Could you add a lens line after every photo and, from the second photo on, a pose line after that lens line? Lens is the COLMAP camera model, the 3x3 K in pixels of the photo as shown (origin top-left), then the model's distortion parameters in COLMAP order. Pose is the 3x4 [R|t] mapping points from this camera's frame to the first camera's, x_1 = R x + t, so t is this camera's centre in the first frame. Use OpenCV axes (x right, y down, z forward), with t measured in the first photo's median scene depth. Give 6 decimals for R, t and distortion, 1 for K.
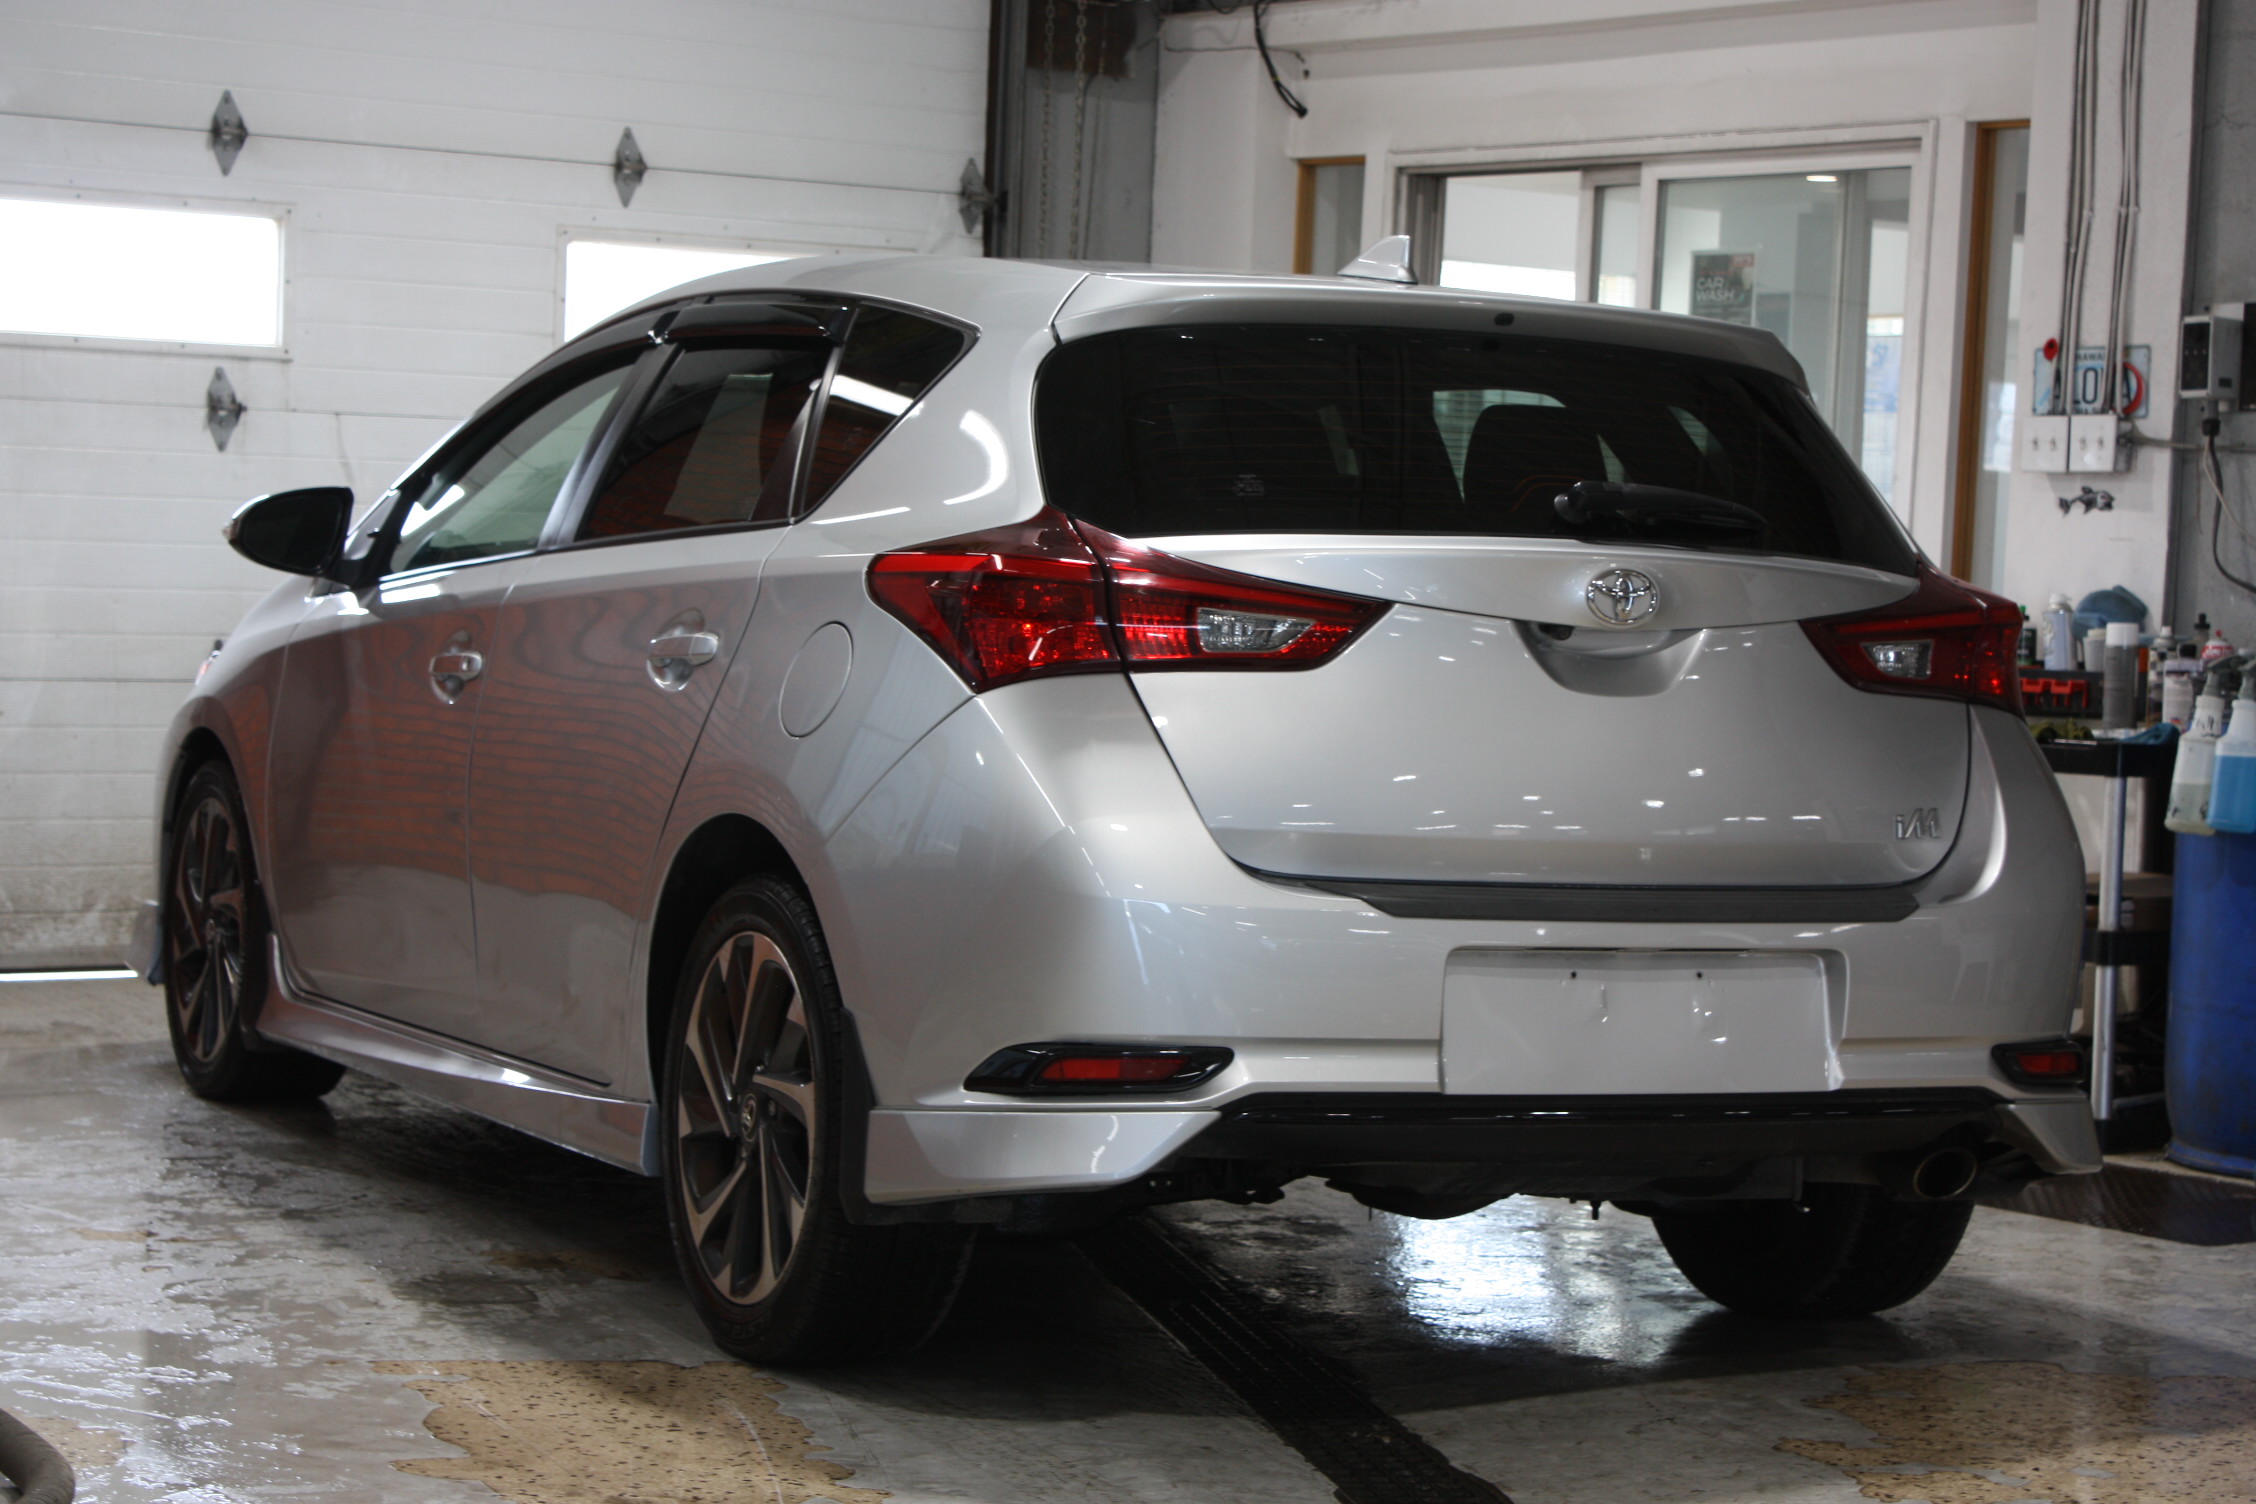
lens RADIAL K [[4575.1, 0, 1142.6], [0, 4575.1, 773.0], [0, 0, 1]] dist [0.052874, 0.000000]
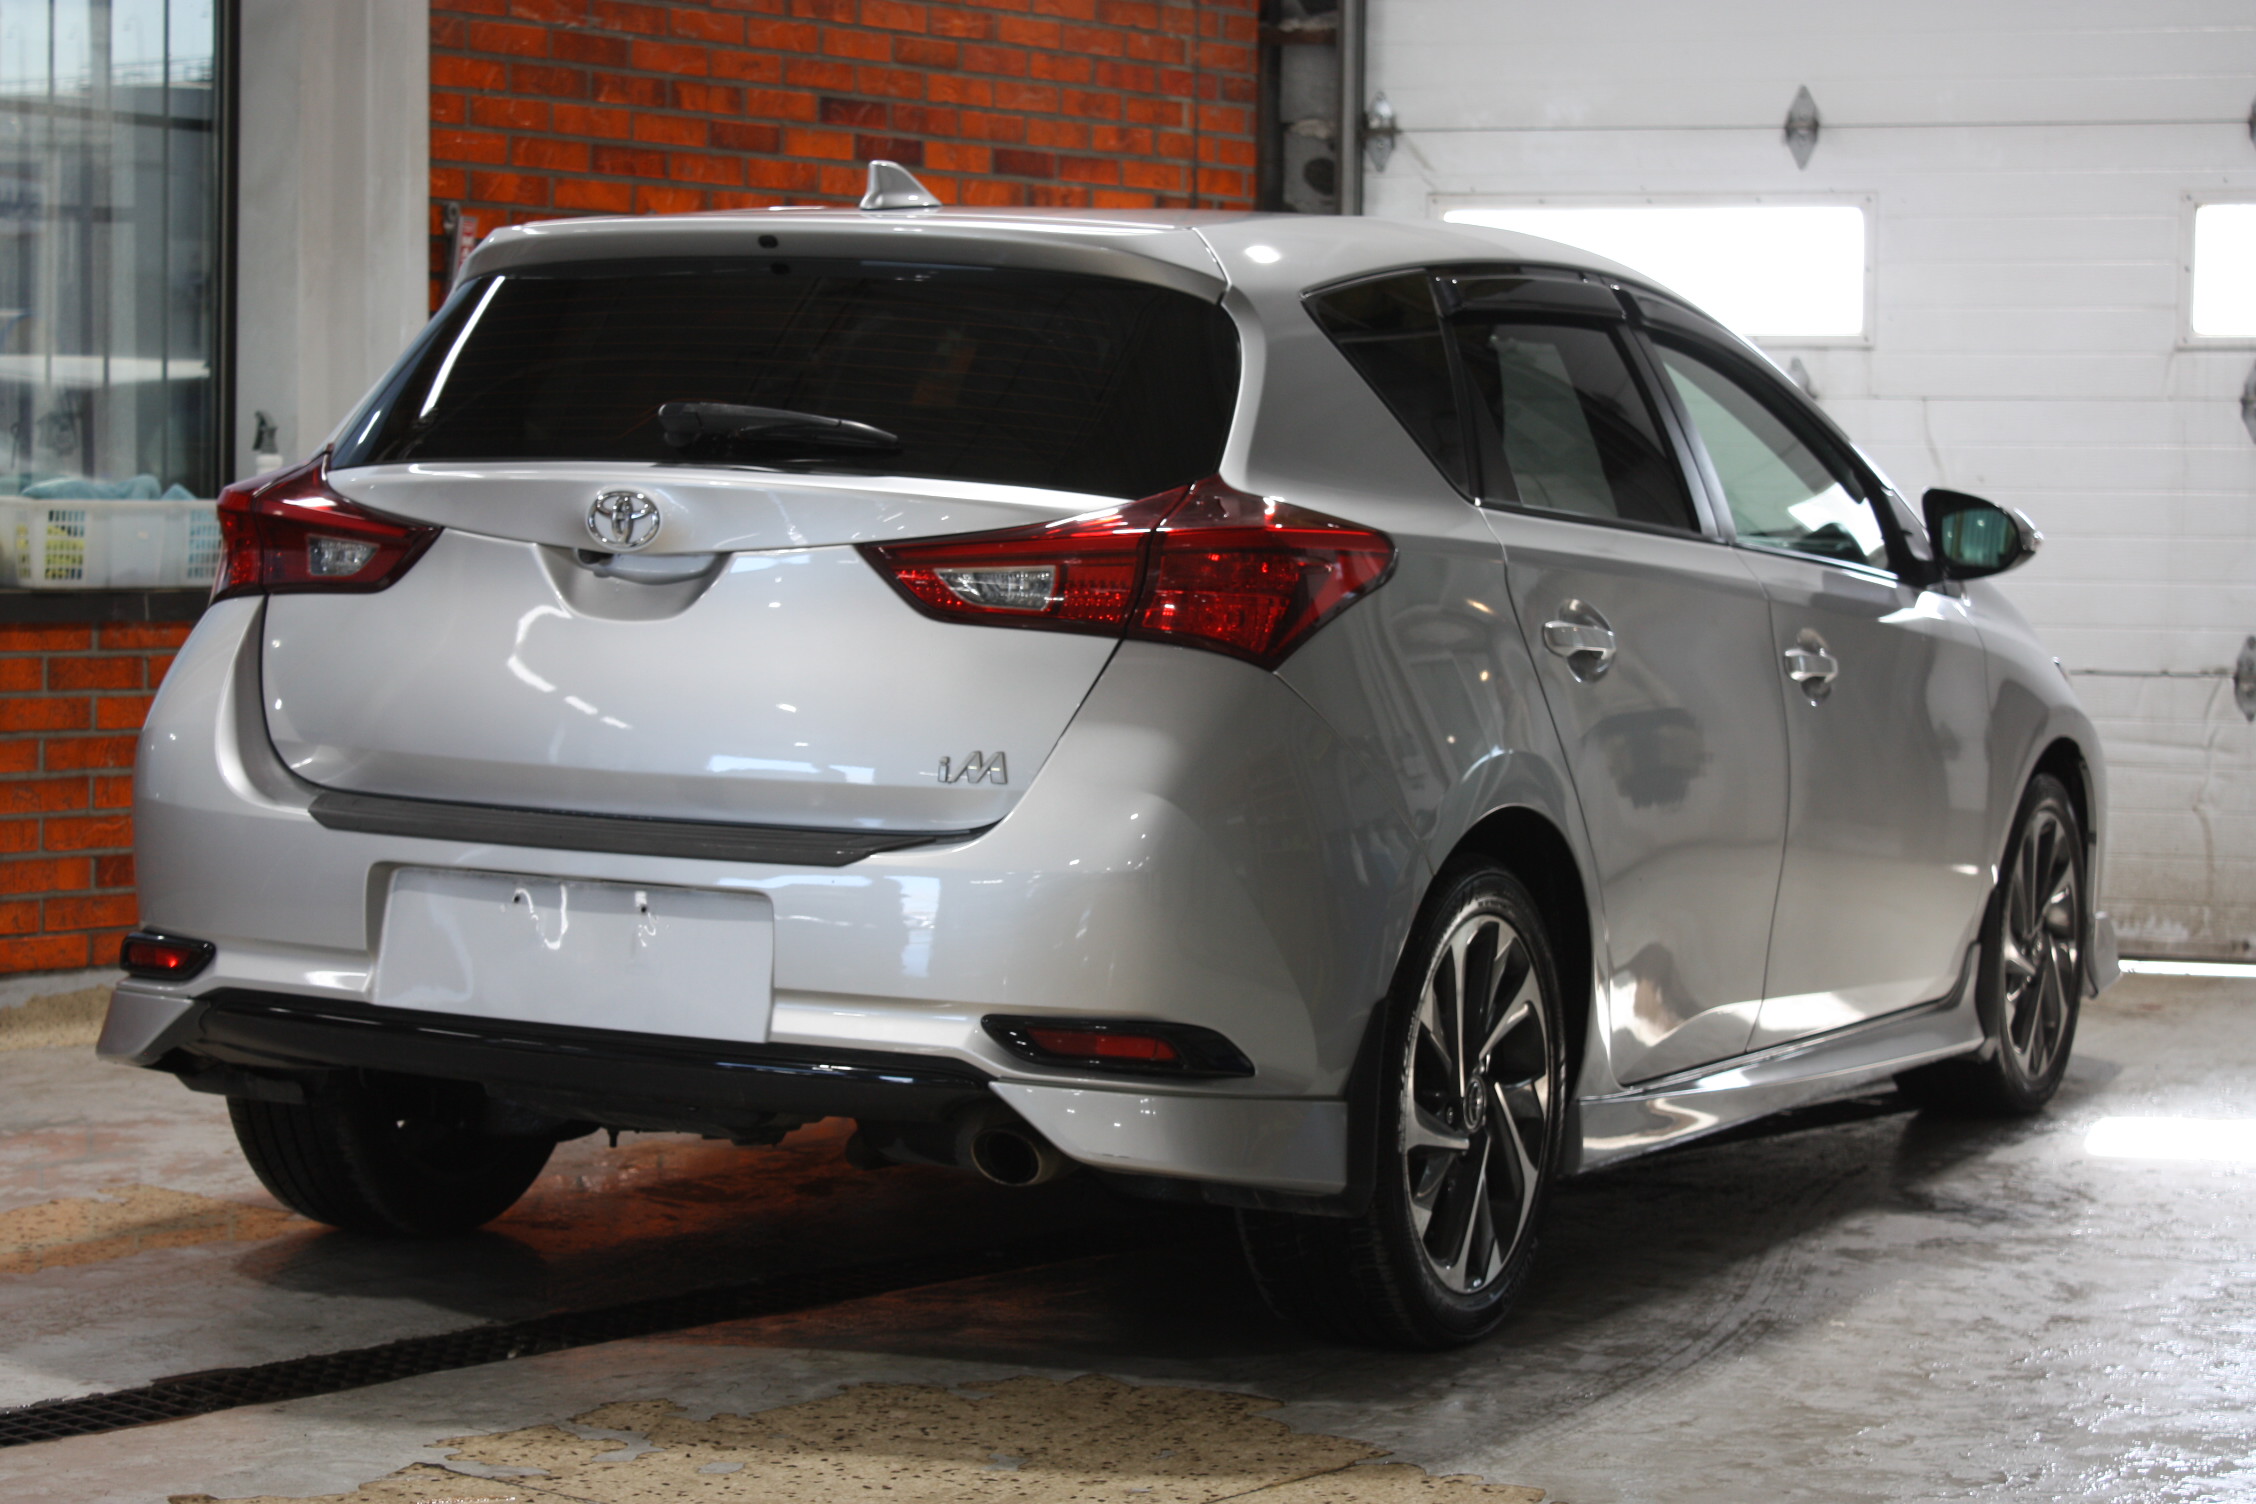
lens RADIAL K [[4575.1, 0, 1139.7], [0, 4575.1, 733.8], [0, 0, 1]] dist [0.052874, 0.000000]
pose [[0.603422, 0.020208, -0.797166, 0.899437], [-0.037575, 0.999289, -0.003111, 0.005869], [0.796536, 0.031831, 0.603752, 0.471775]]
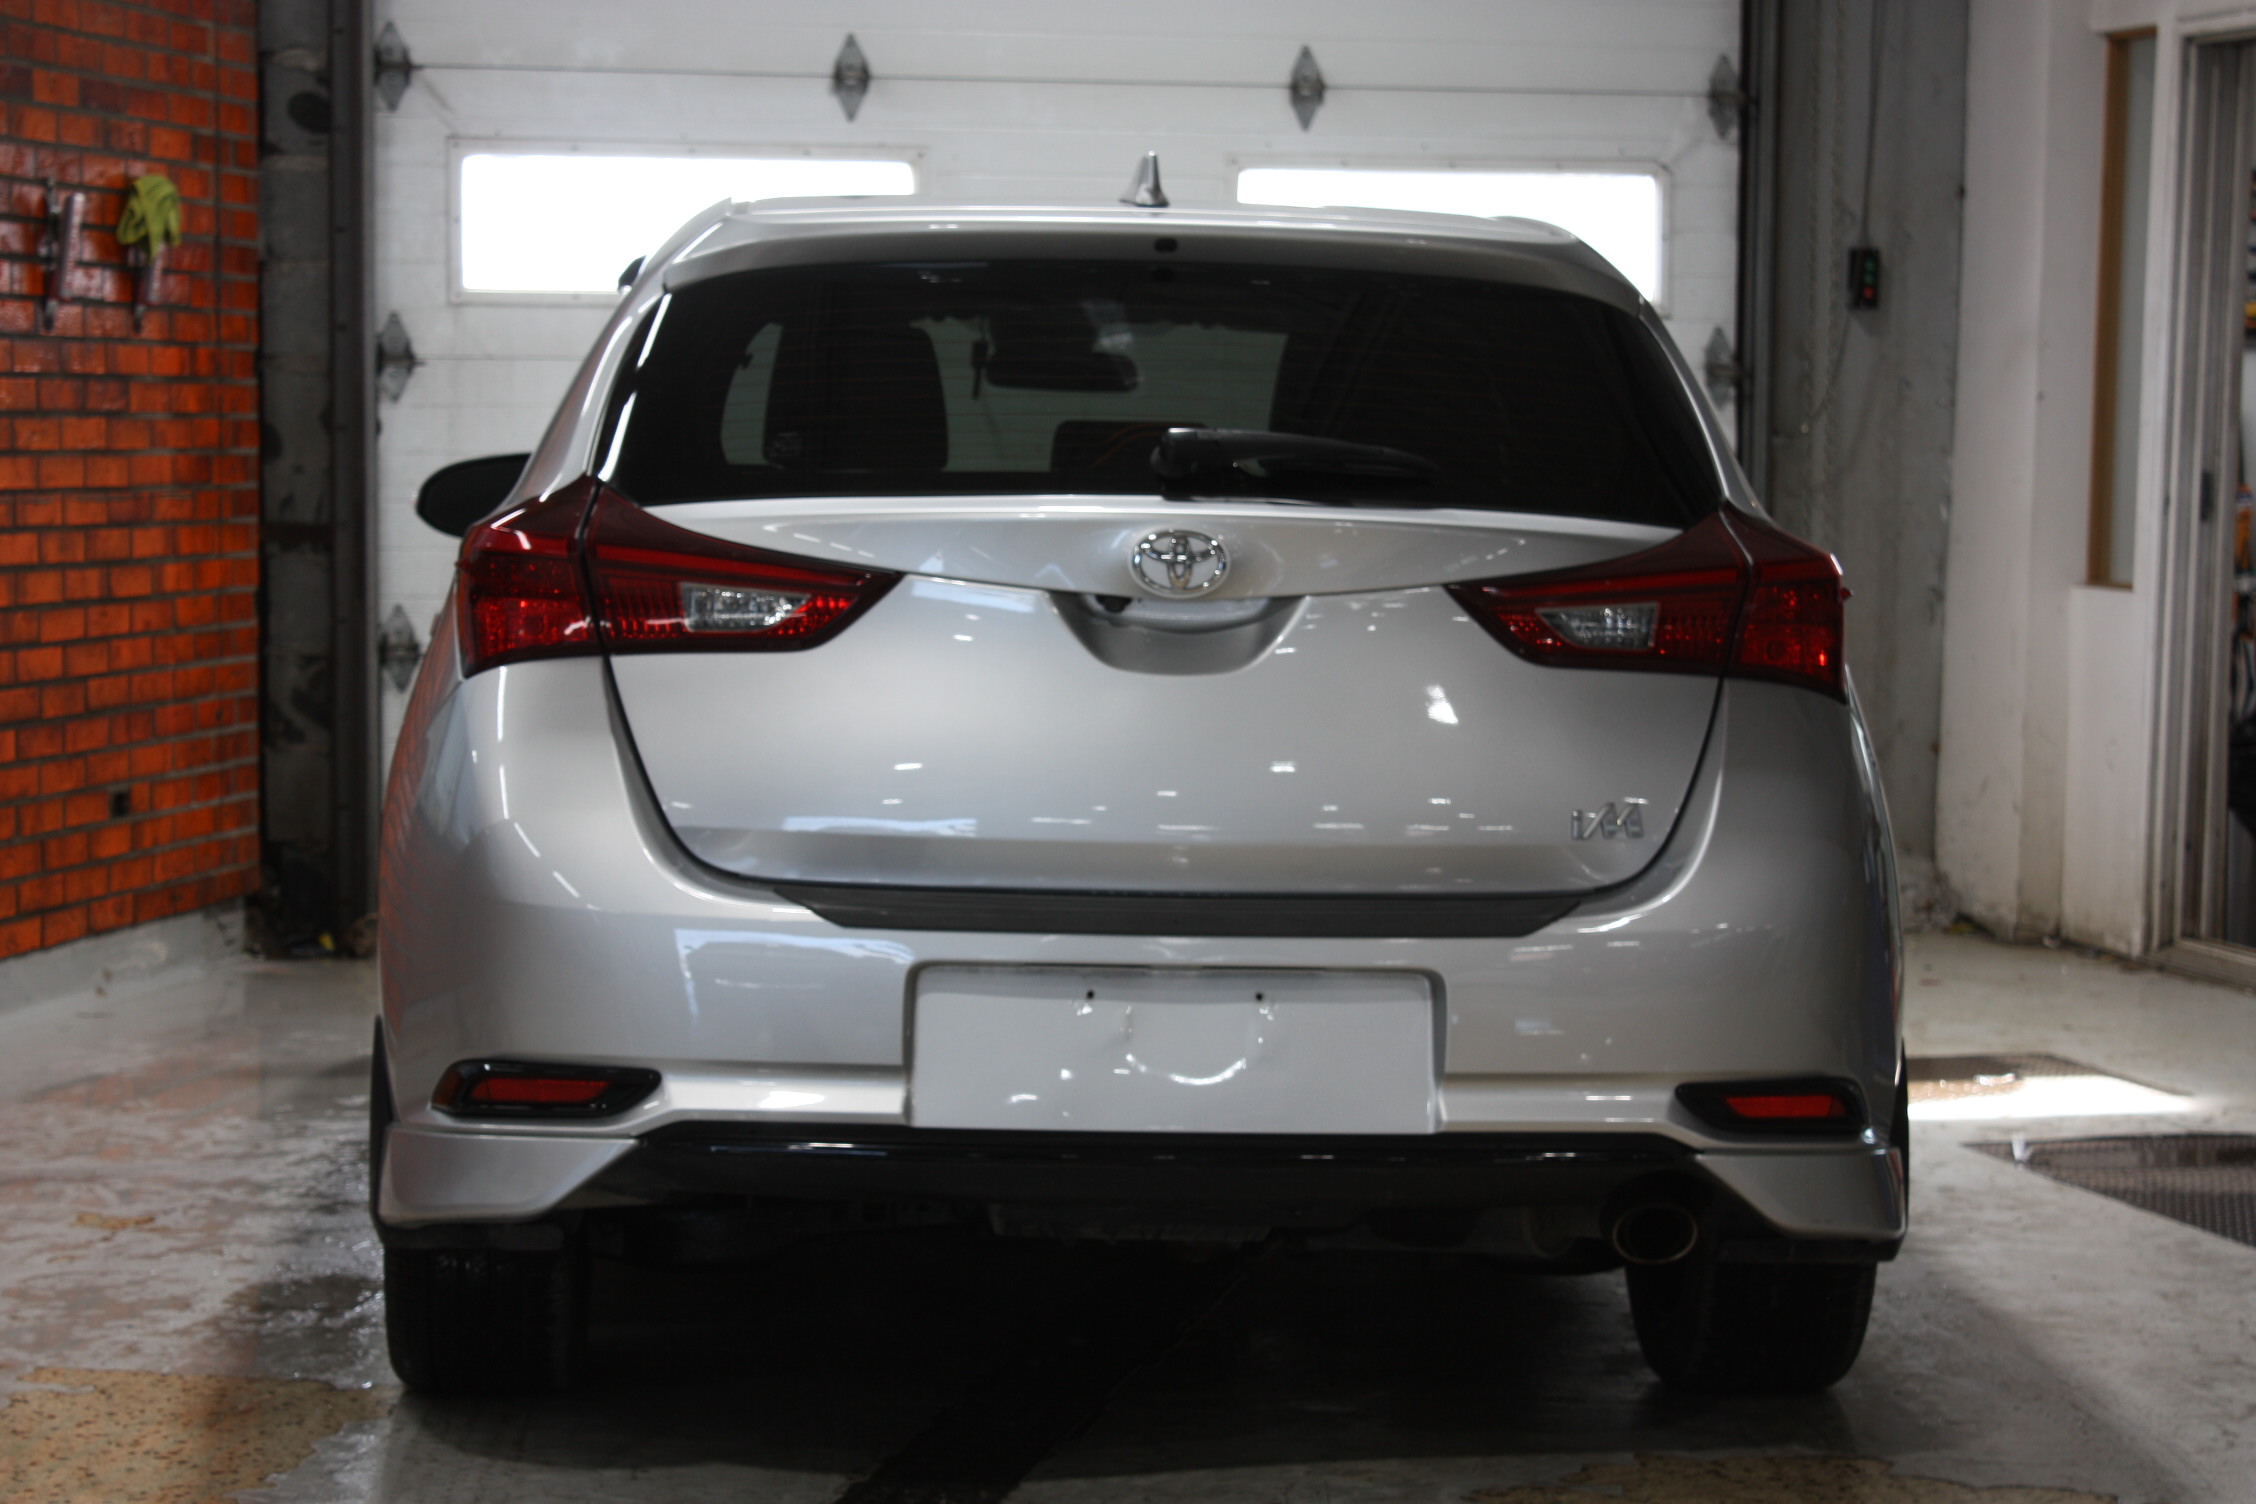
lens RADIAL K [[4817.8, 0, 1132.3], [0, 4817.8, 748.8], [0, 0, 1]] dist [0.067080, 0.000000]
pose [[0.922789, 0.000602, -0.385306, 0.425693], [0.002651, 0.999965, 0.007909, -0.009587], [0.385297, -0.008320, 0.922755, 0.140589]]
